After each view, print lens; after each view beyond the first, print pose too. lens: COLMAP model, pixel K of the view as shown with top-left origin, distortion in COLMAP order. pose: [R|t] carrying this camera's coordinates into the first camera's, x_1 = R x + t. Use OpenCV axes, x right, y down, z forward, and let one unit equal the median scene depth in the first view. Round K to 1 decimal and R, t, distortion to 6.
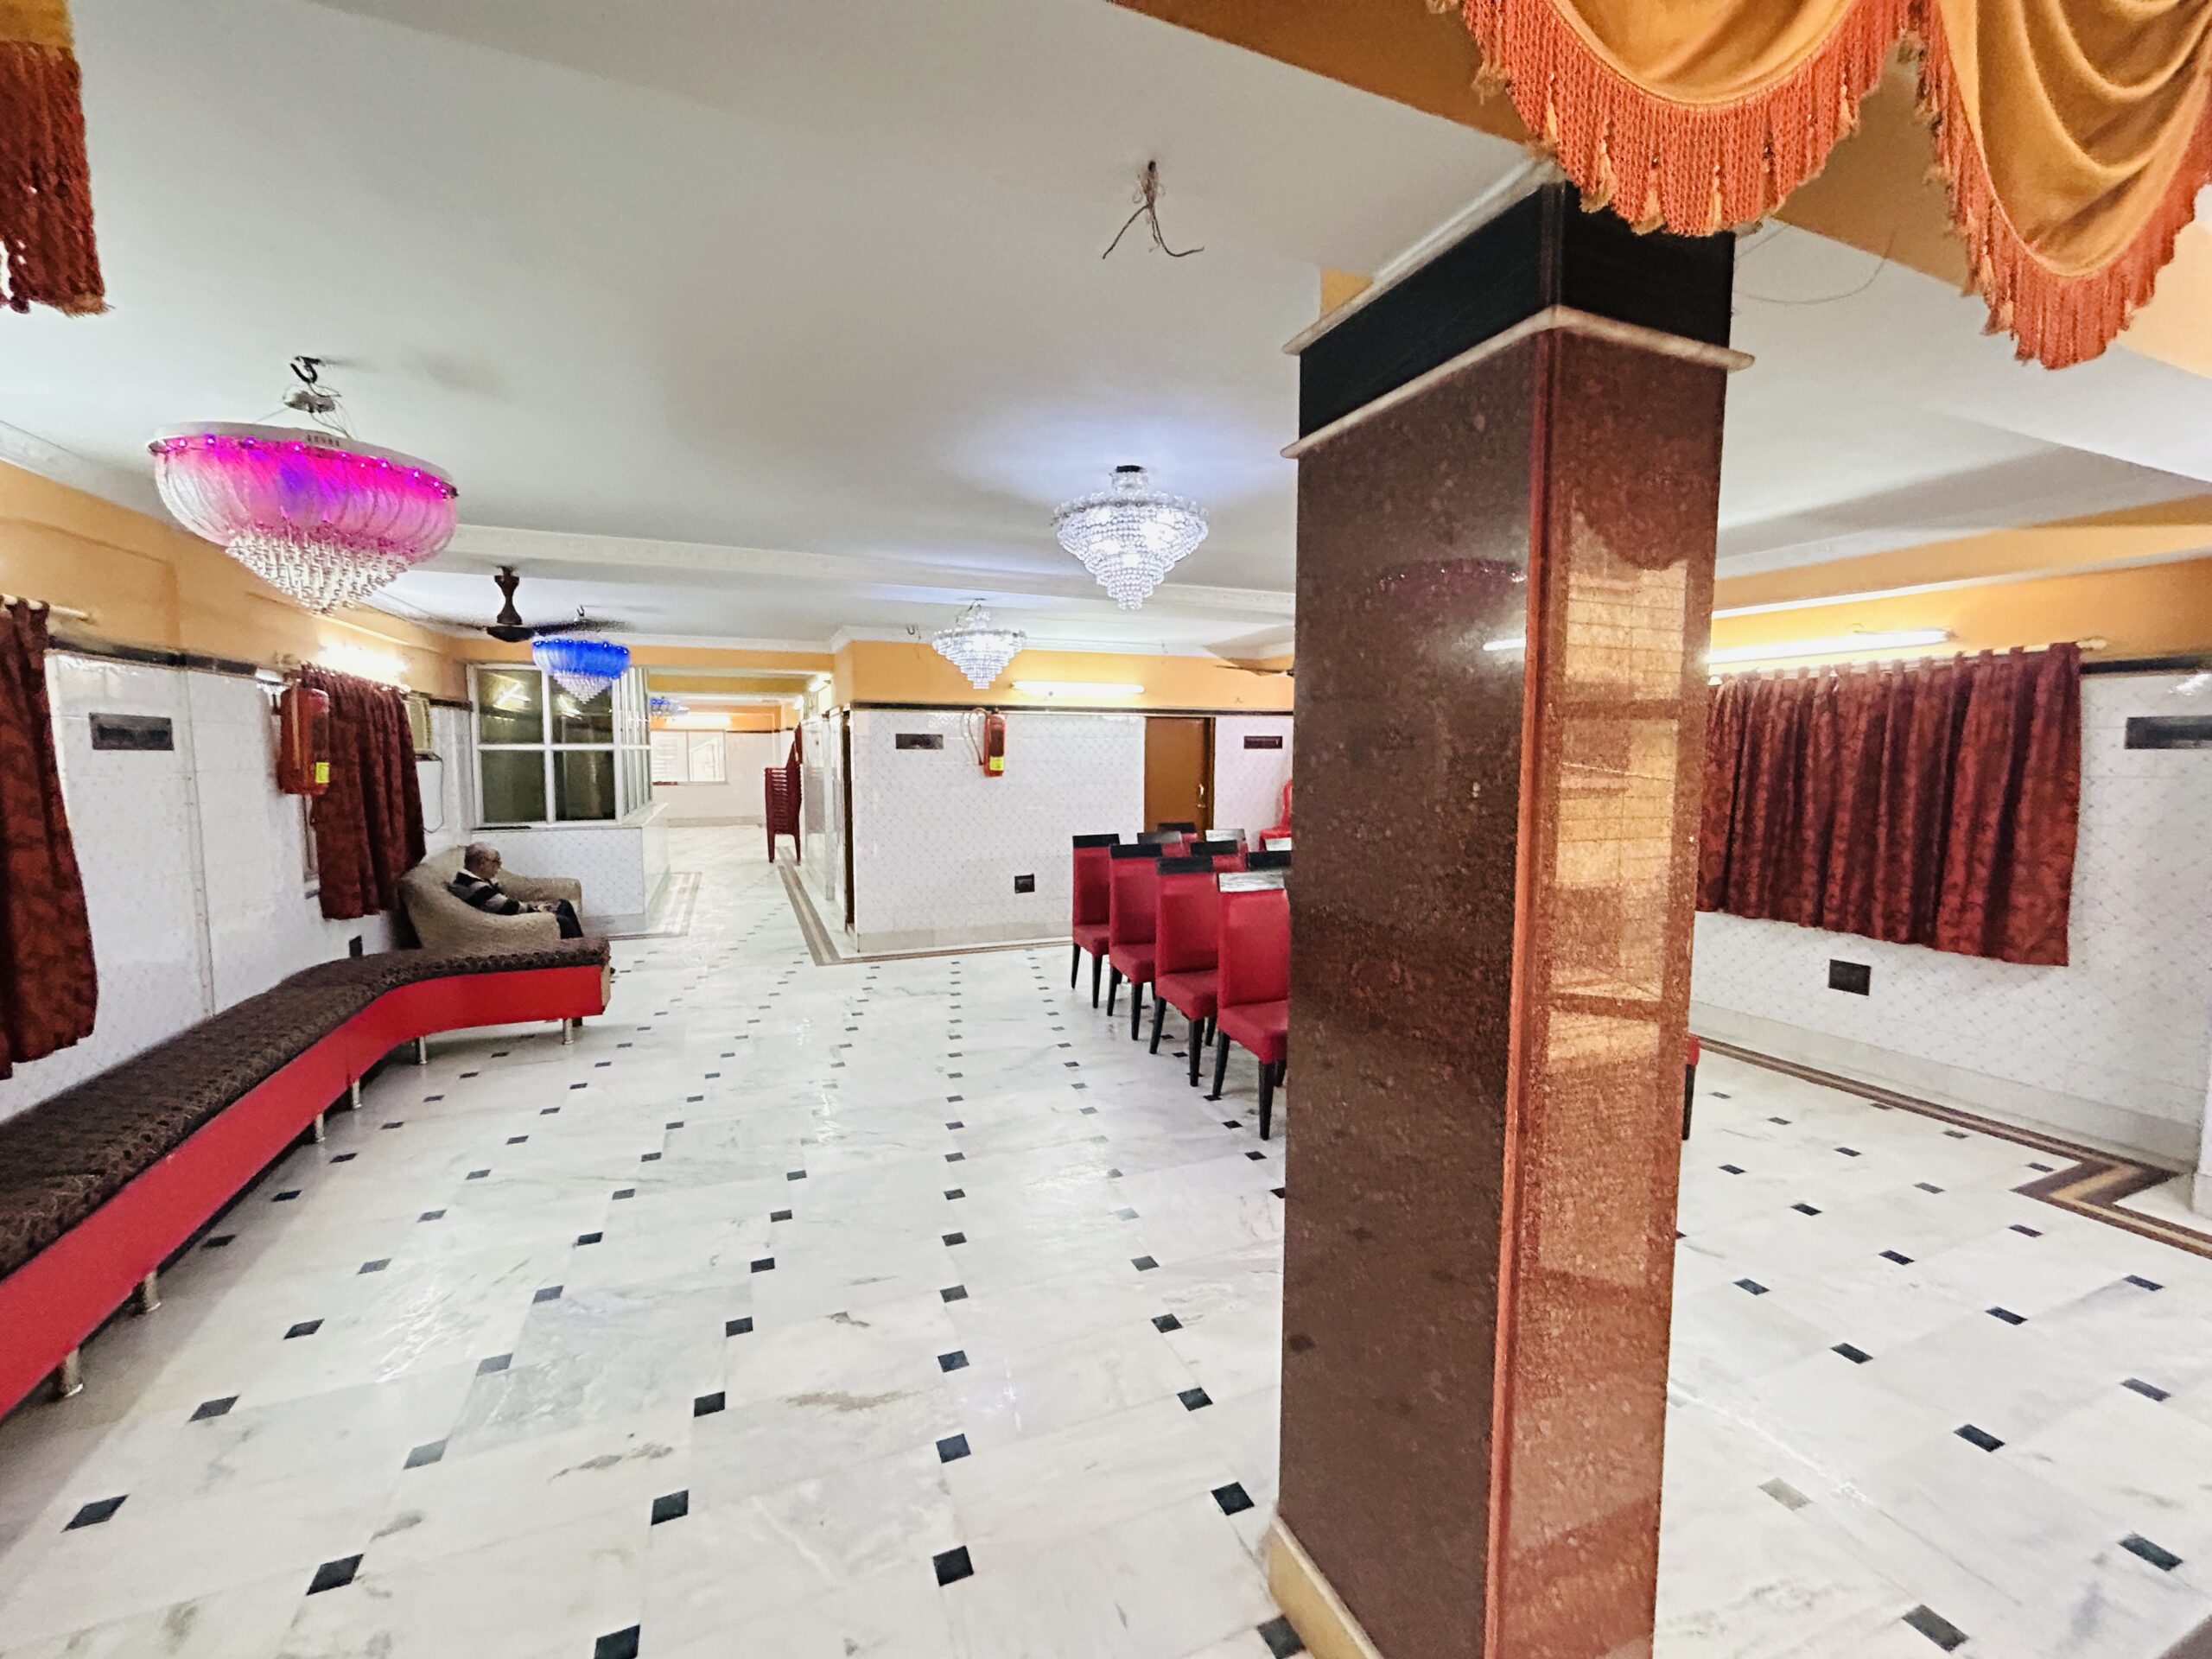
lens RADIAL K [[898.0, 0, 1097.7], [0, 898.0, 830.4], [0, 0, 1]] dist [-0.001344, 0.000589]
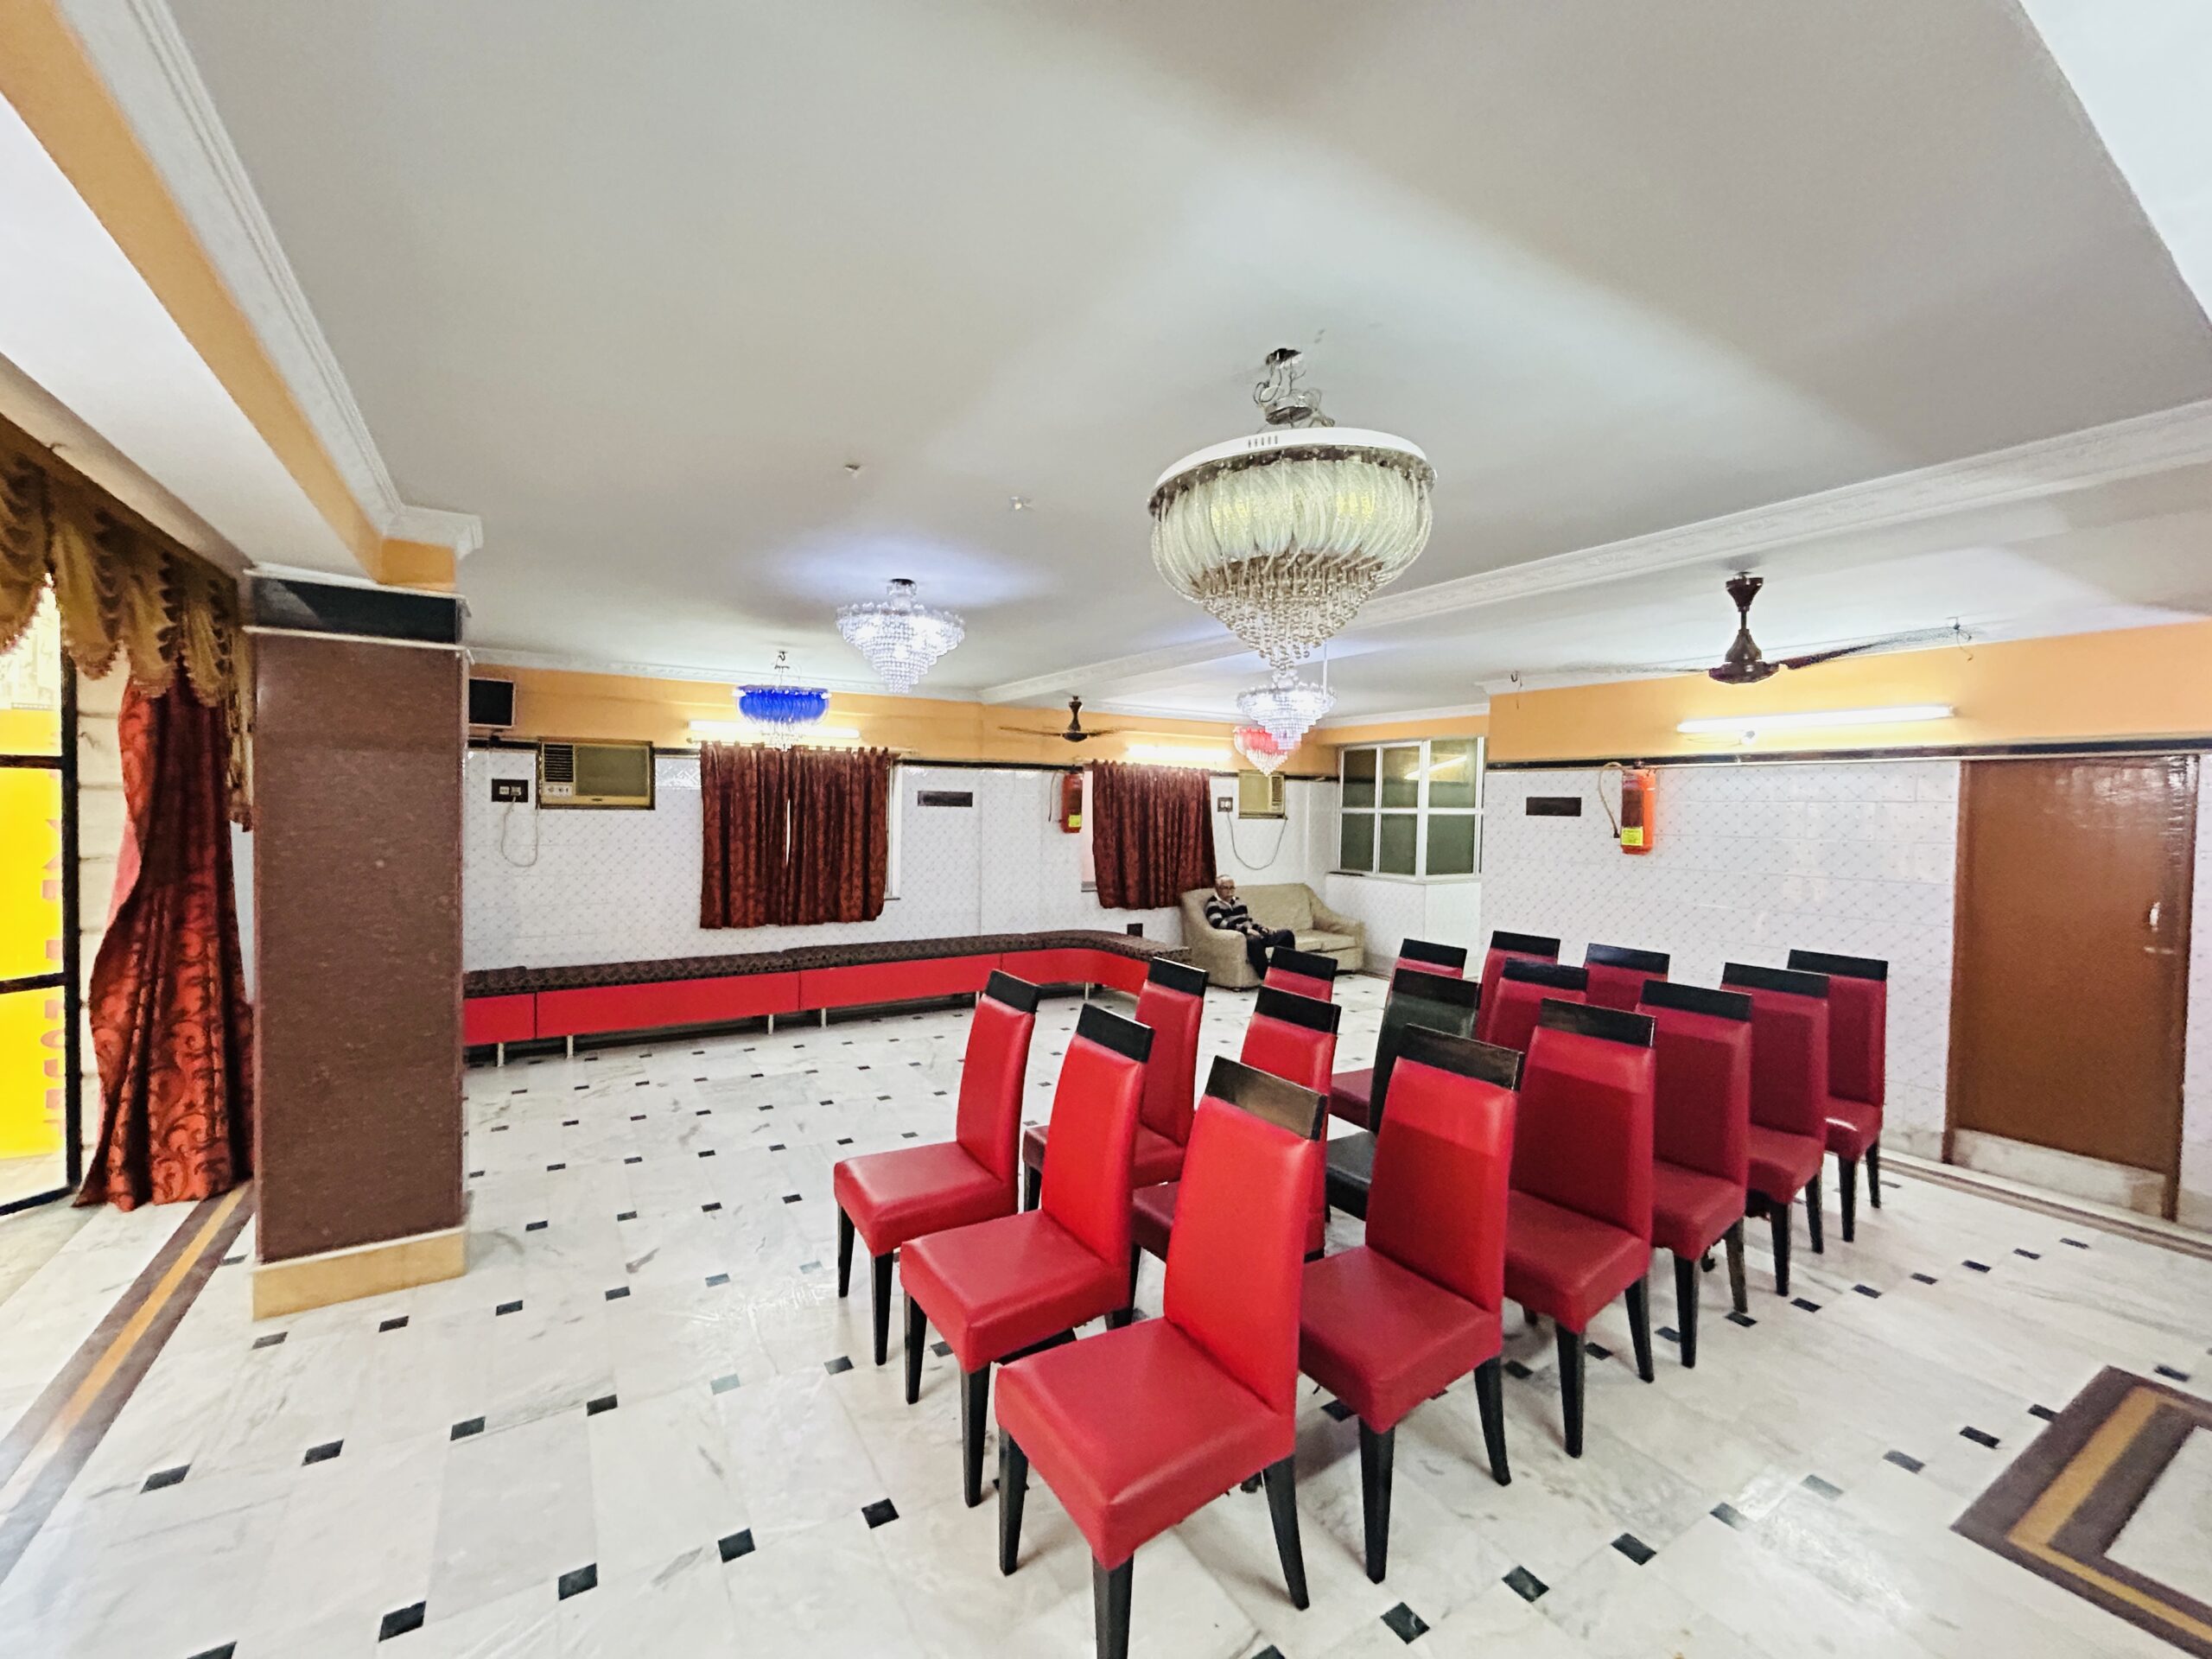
lens RADIAL K [[898.0, 0, 1097.7], [0, 898.0, 830.4], [0, 0, 1]] dist [-0.001344, 0.000589]
pose [[0.164924, 0.028775, -0.985886, 0.826966], [-0.103679, 0.994542, 0.011684, -0.065772], [0.980842, 0.100289, 0.167008, 0.689392]]
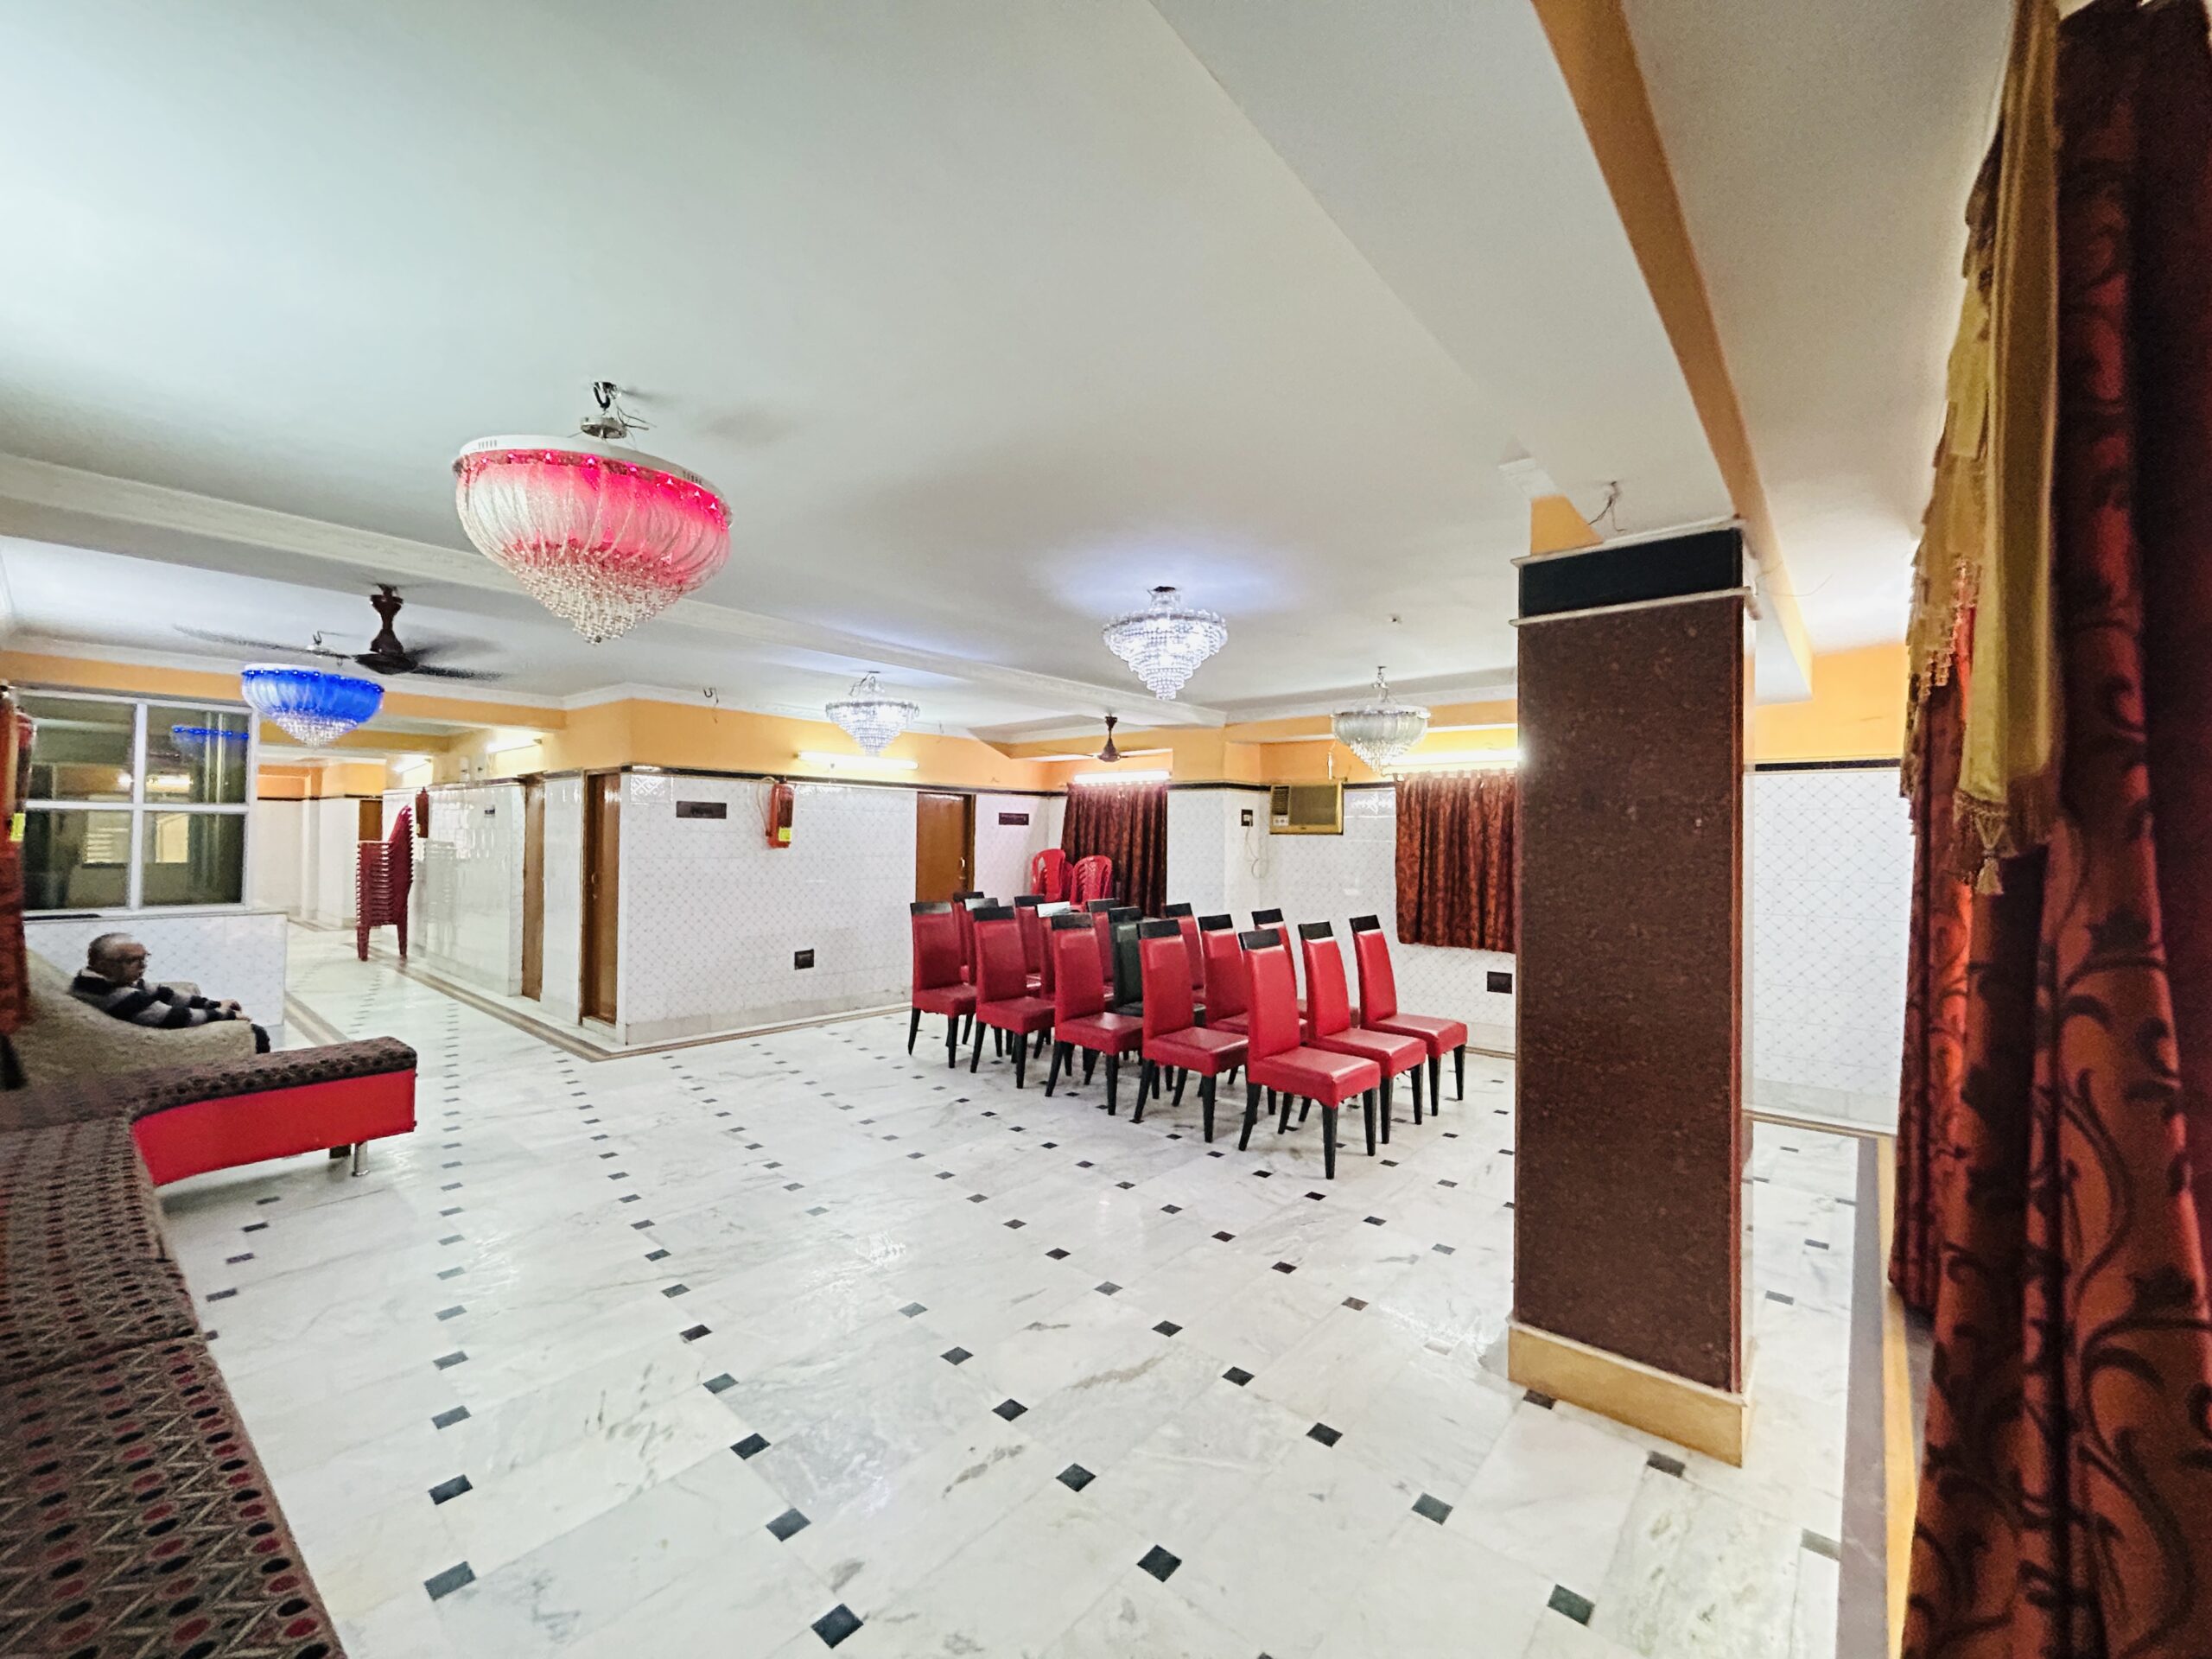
lens RADIAL K [[901.5, 0, 1098.2], [0, 901.5, 826.6], [0, 0, 1]] dist [0.002309, 0.000601]
pose [[0.892489, 0.014748, 0.450827, -0.384806], [0.029614, 0.995393, -0.091189, 0.024611], [-0.450095, 0.094736, 0.887941, -0.028287]]
